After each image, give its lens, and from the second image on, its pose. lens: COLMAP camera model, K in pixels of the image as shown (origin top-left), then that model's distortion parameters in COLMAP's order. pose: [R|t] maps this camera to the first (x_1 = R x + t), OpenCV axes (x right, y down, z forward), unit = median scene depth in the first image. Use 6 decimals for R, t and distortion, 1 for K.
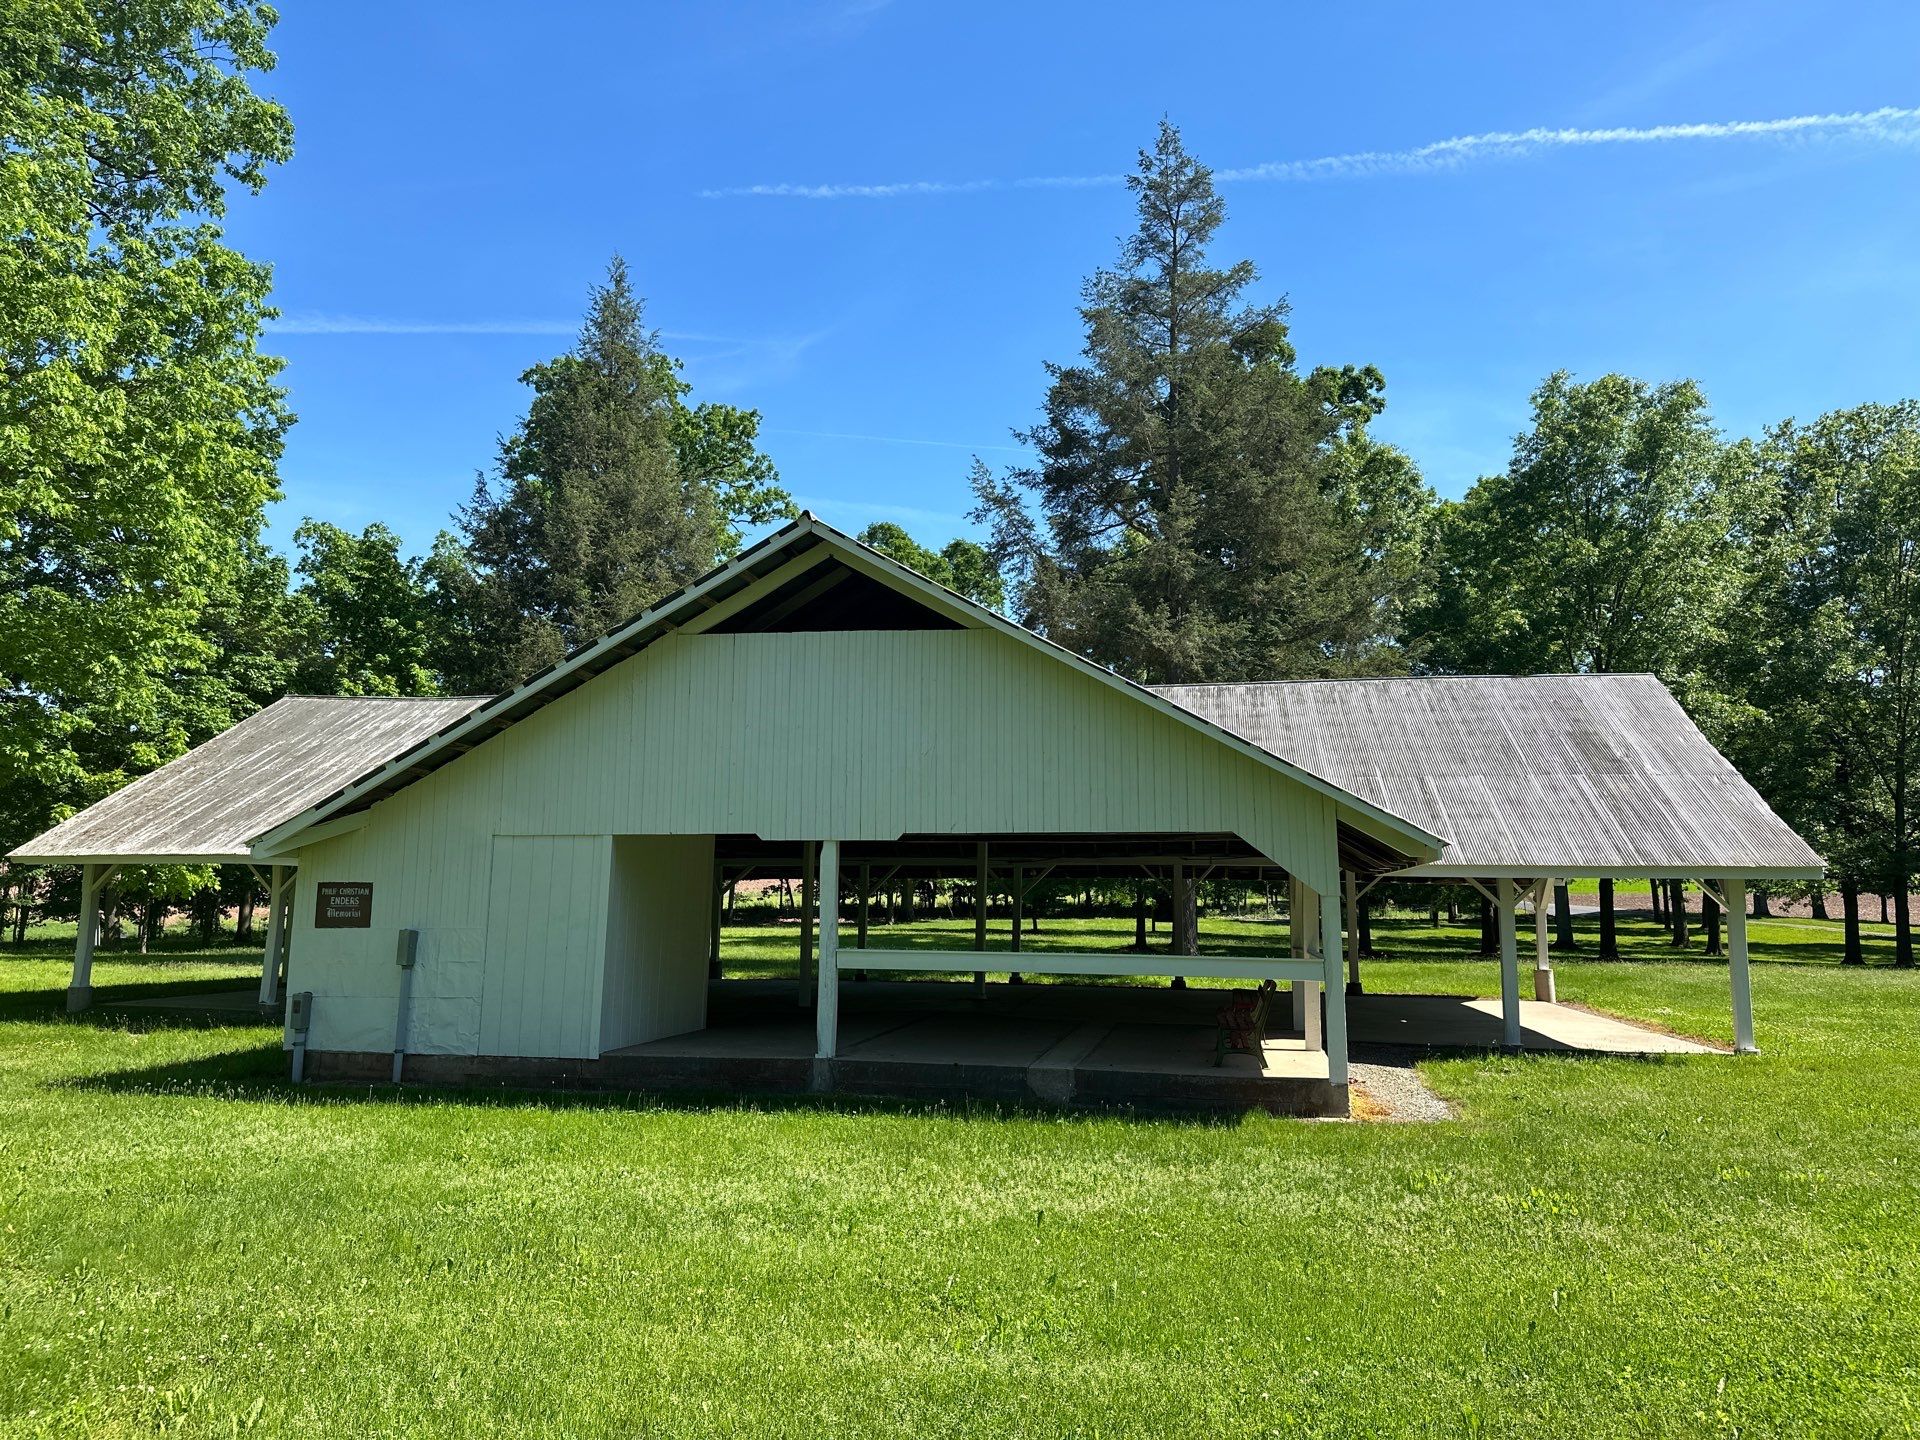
lens RADIAL K [[1350.2, 0, 960.0], [0, 1350.2, 720.0], [0, 0, 1]] dist [0.073833, -0.117485]
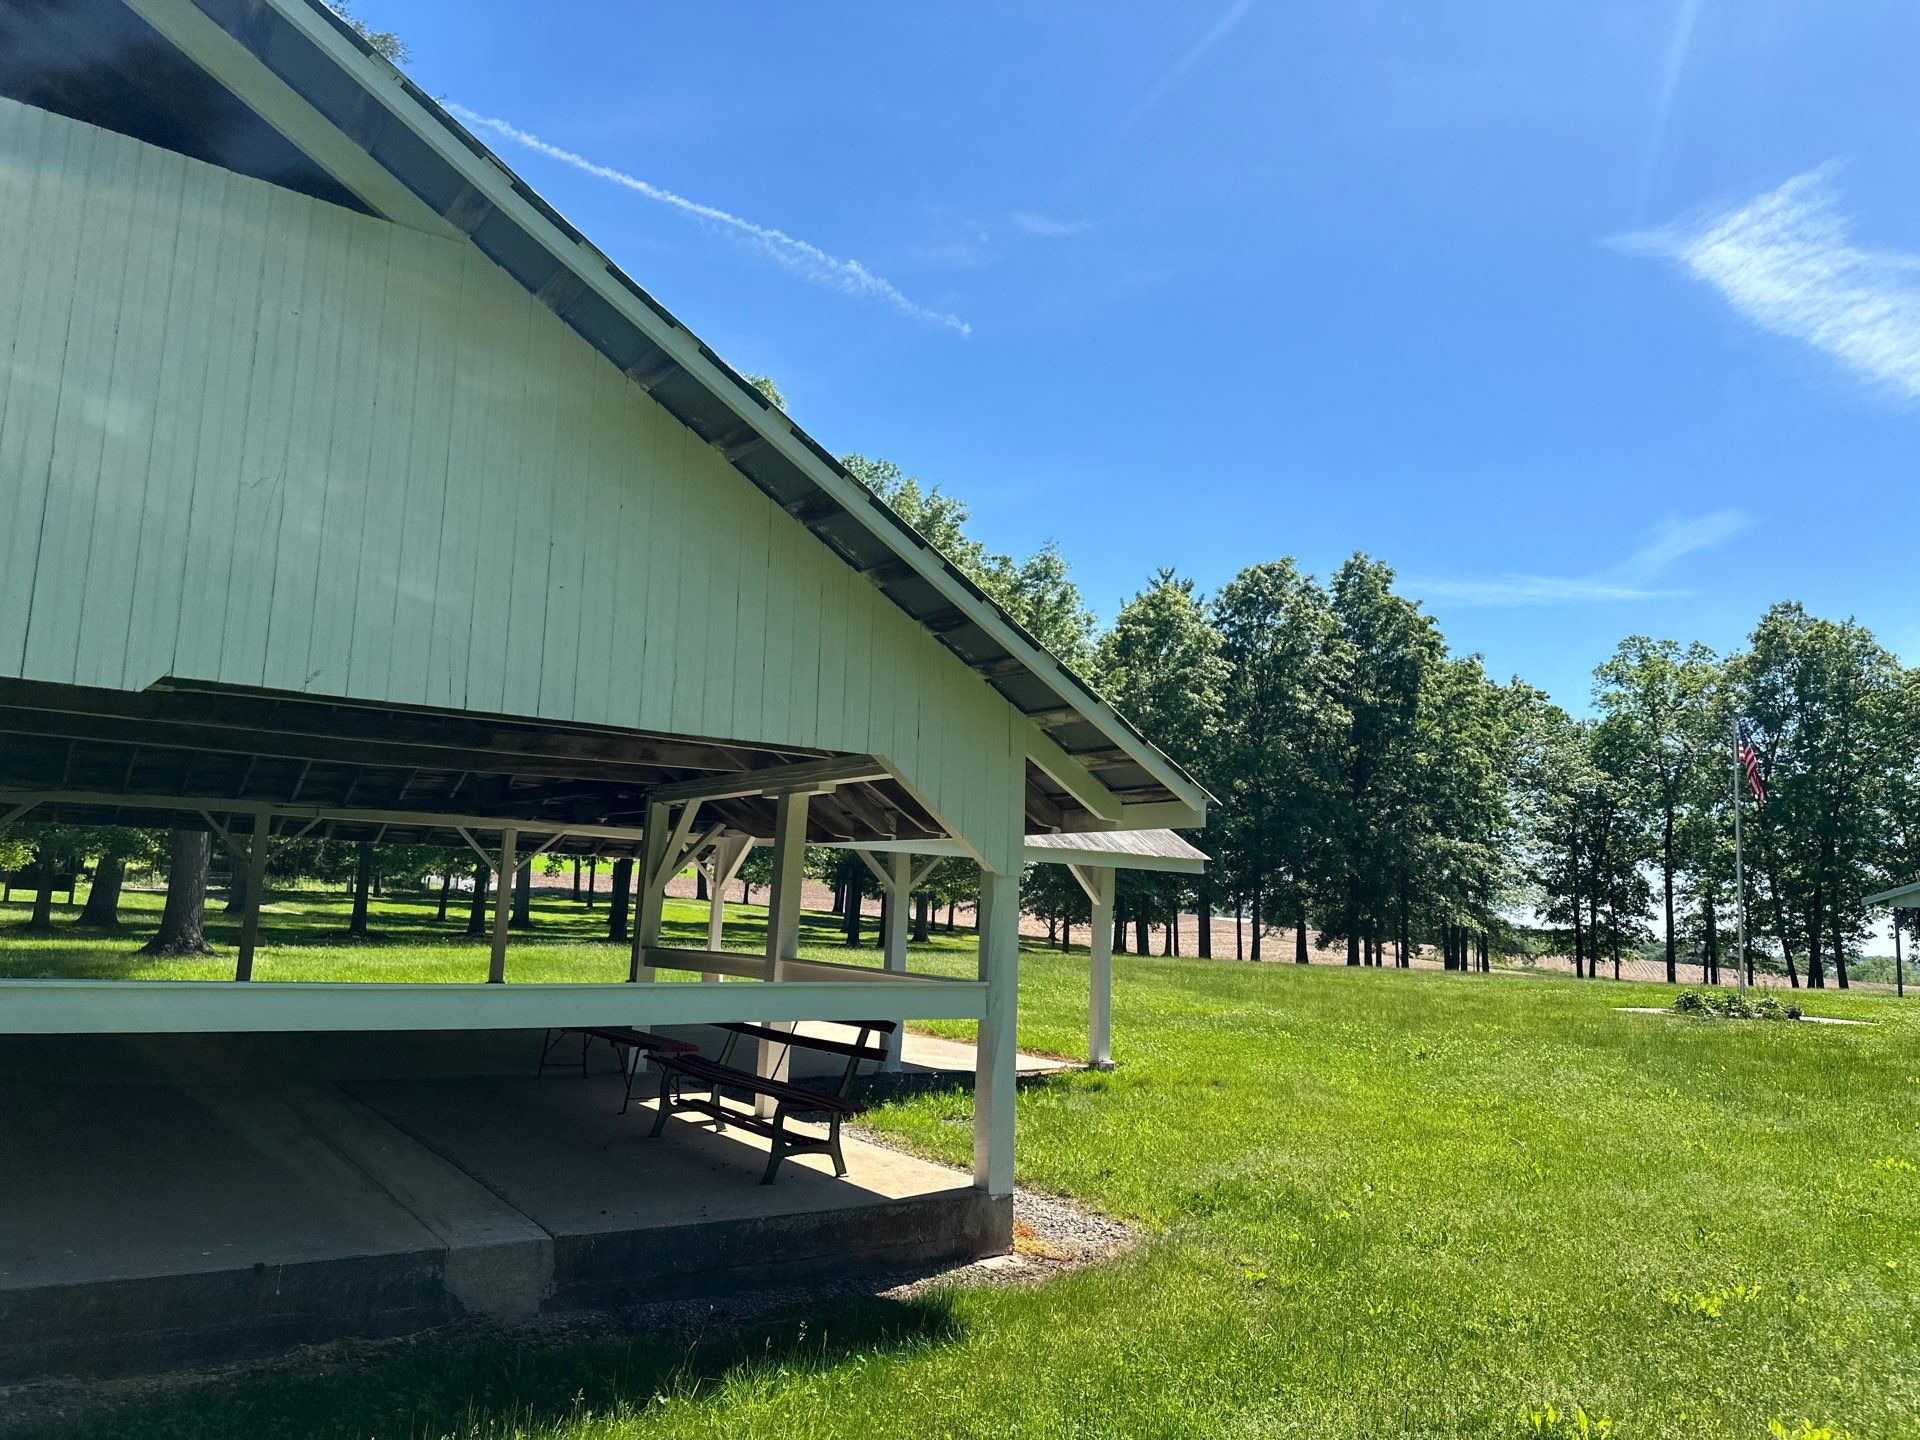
lens RADIAL K [[1350.2, 0, 960.0], [0, 1350.2, 720.0], [0, 0, 1]] dist [0.073833, -0.117485]
pose [[0.701730, 0.117428, 0.702699, -0.044266], [-0.131349, 0.990739, -0.034394, 0.020561], [-0.700231, -0.068164, 0.710655, 0.152231]]
